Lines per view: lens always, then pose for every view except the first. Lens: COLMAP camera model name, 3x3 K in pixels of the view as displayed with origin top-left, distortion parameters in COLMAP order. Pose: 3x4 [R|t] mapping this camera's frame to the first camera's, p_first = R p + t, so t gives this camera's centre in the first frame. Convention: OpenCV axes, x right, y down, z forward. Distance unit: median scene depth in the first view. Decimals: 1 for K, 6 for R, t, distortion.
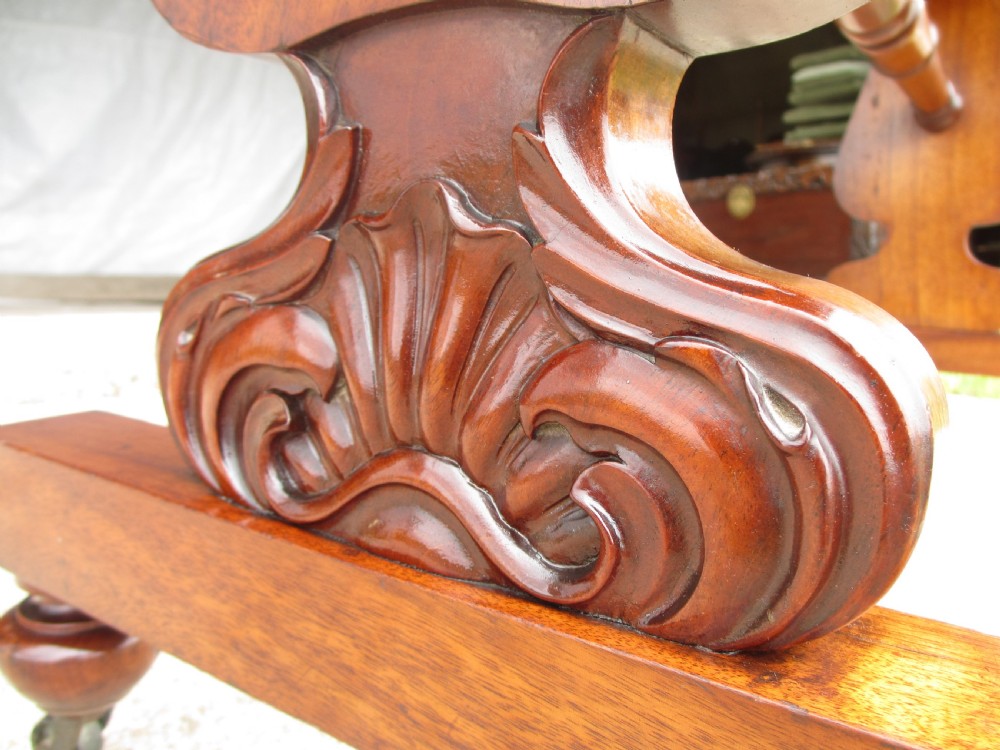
lens RADIAL K [[834.3, 0, 489.5], [0, 834.3, 385.2], [0, 0, 1]] dist [-0.060862, 0.027086]
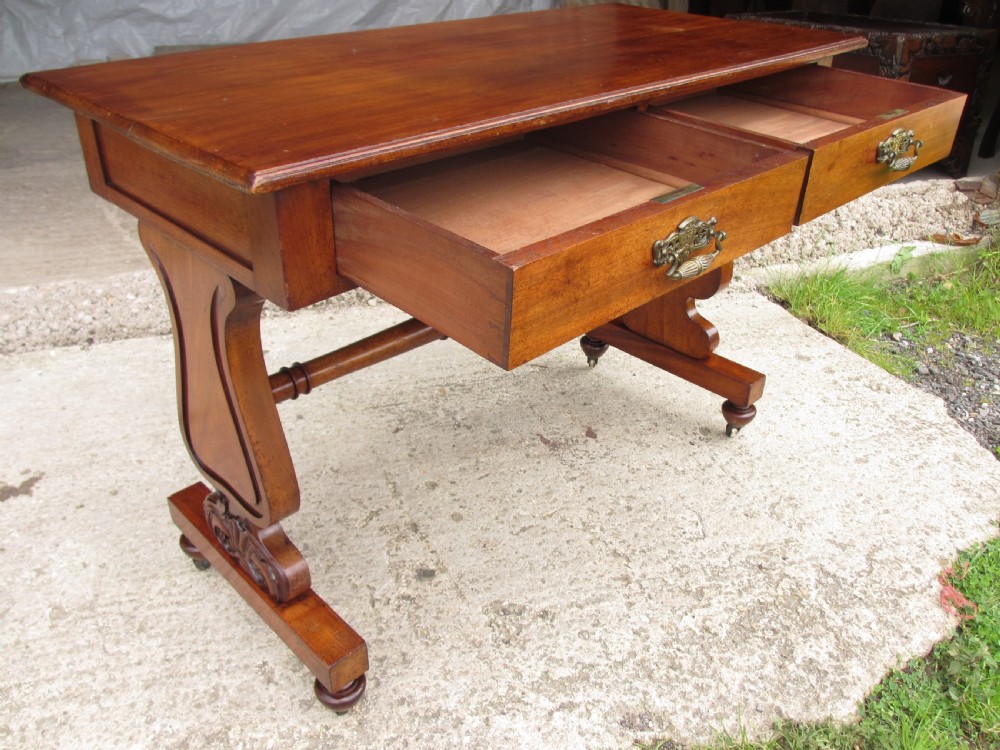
lens RADIAL K [[834.3, 0, 498.9], [0, 834.3, 375.0], [0, 0, 1]] dist [-0.060862, 0.027086]
pose [[0.979123, 0.097601, -0.178303, 2.490701], [-0.027298, 0.932373, 0.360465, -3.105527], [0.201427, -0.348072, 0.915572, -3.356463]]
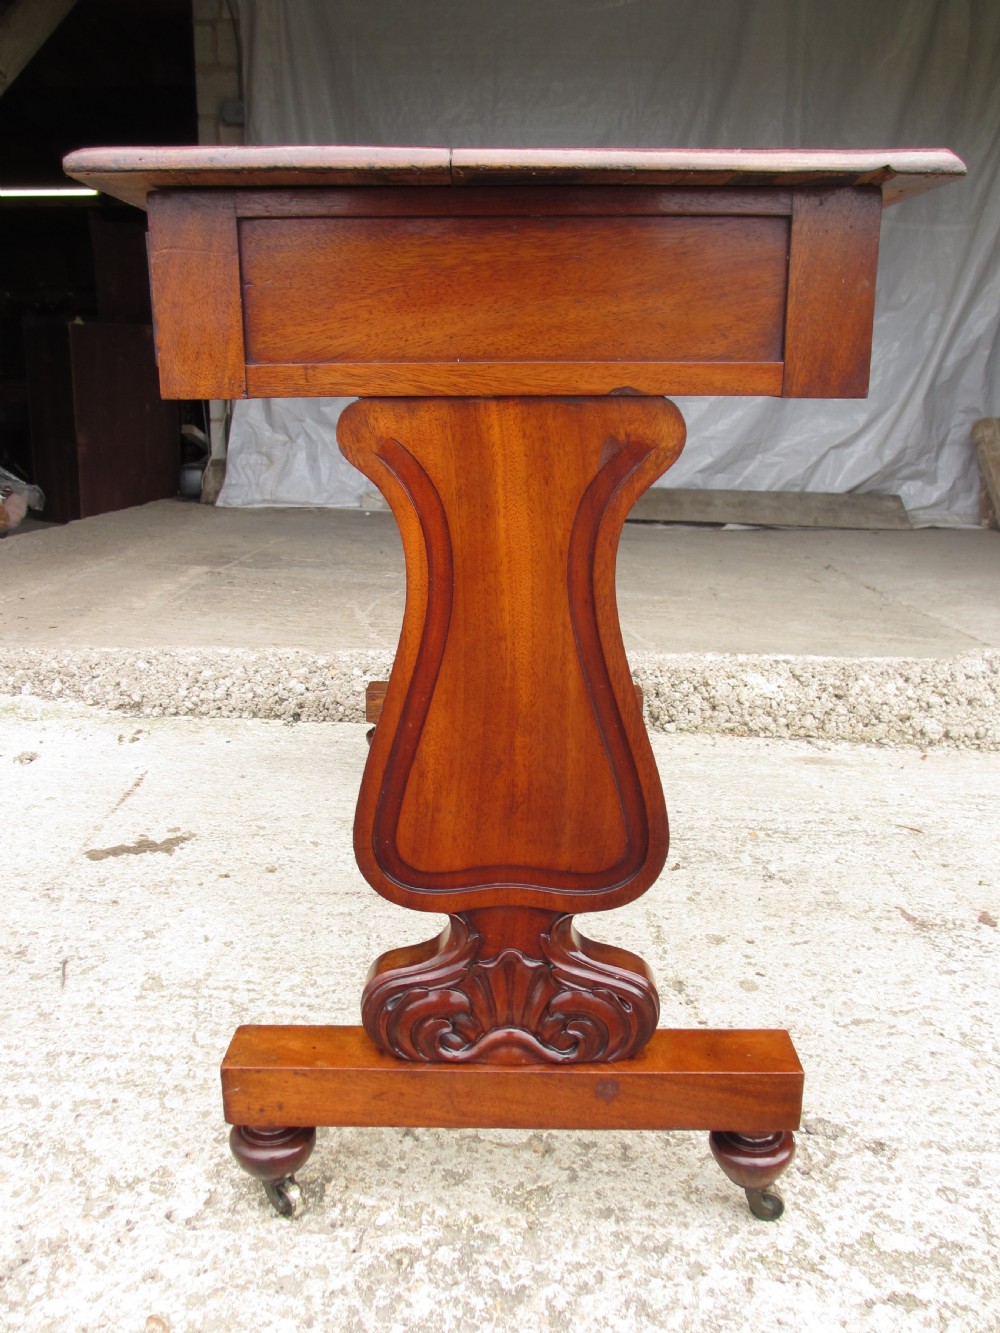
lens RADIAL K [[1112.1, 0, 493.9], [0, 1112.1, 657.6], [0, 0, 1]] dist [-0.060862, 0.027086]
pose [[0.850672, 0.128599, -0.509725, 2.611551], [-0.086607, 0.990652, 0.105395, -1.589425], [0.518514, -0.045511, 0.853857, -2.968877]]
